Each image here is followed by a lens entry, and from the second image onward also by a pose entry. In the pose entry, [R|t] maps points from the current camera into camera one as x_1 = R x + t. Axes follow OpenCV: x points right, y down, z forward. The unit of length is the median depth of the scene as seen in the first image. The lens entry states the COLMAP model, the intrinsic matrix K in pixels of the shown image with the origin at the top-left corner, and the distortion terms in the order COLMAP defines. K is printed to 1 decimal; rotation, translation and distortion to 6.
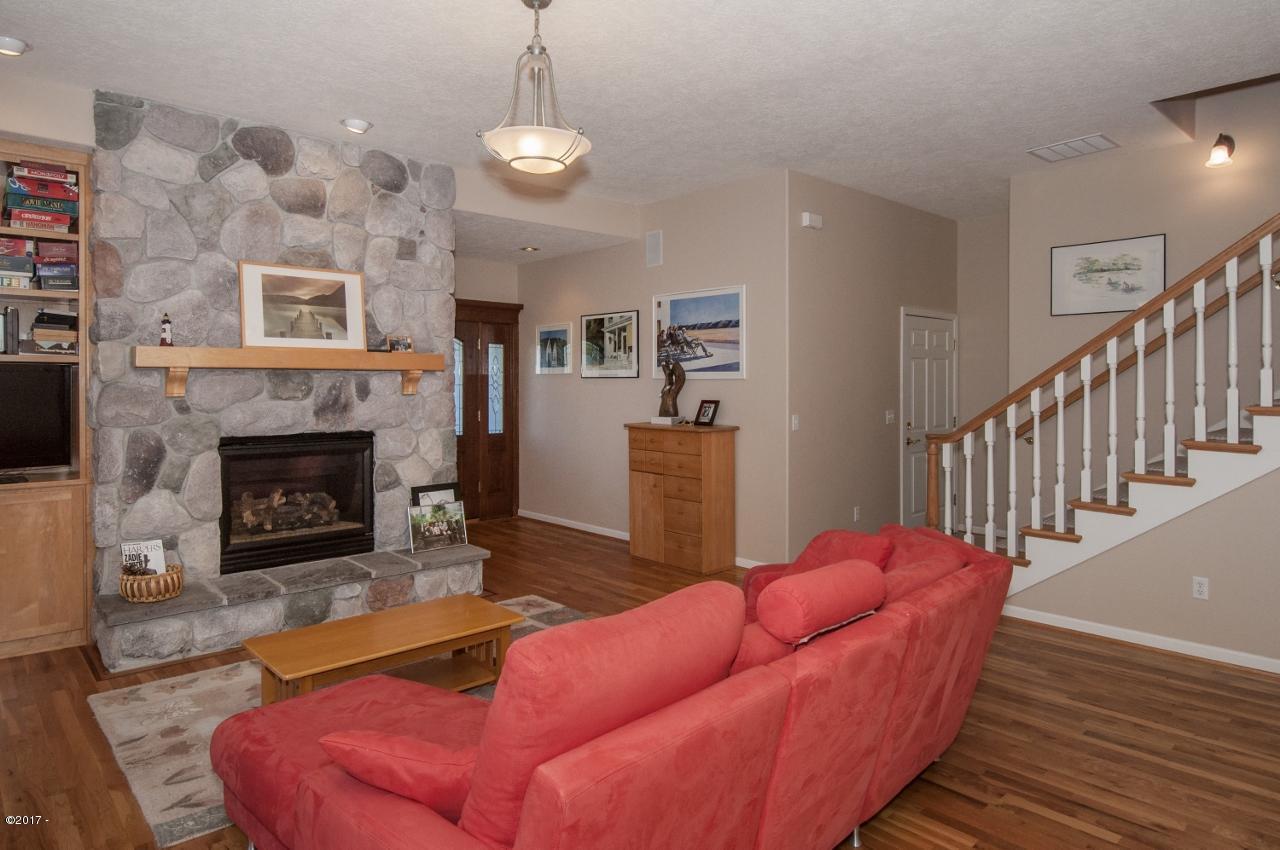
lens RADIAL K [[765.8, 0, 634.7], [0, 765.8, 384.1], [0, 0, 1]] dist [0.001707, -0.001731]
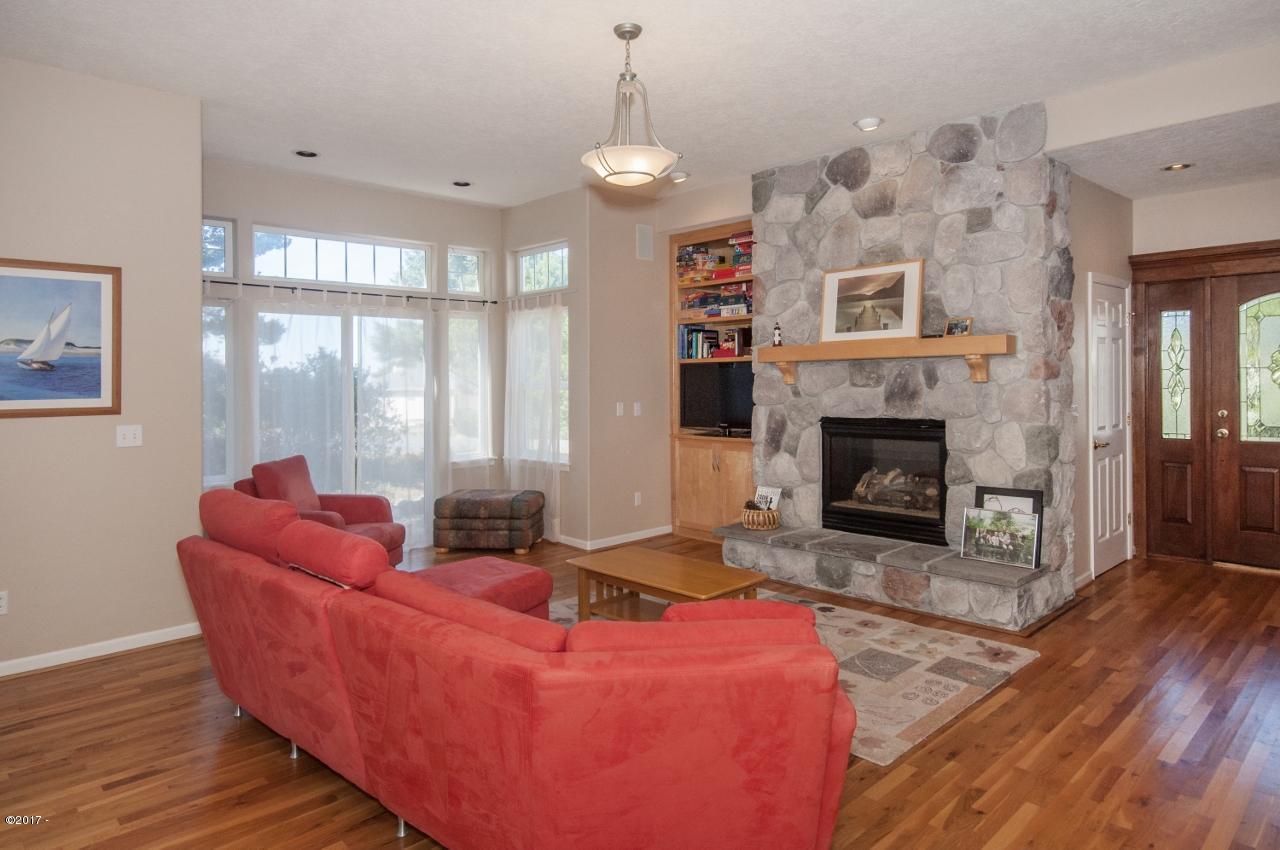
lens RADIAL K [[765.8, 0, 652.7], [0, 765.8, 373.0], [0, 0, 1]] dist [0.001707, -0.001731]
pose [[0.026448, -0.011702, -0.999582, 0.627209], [0.015411, 0.999817, -0.011297, 0.007724], [0.999531, -0.015106, 0.026624, 0.635011]]
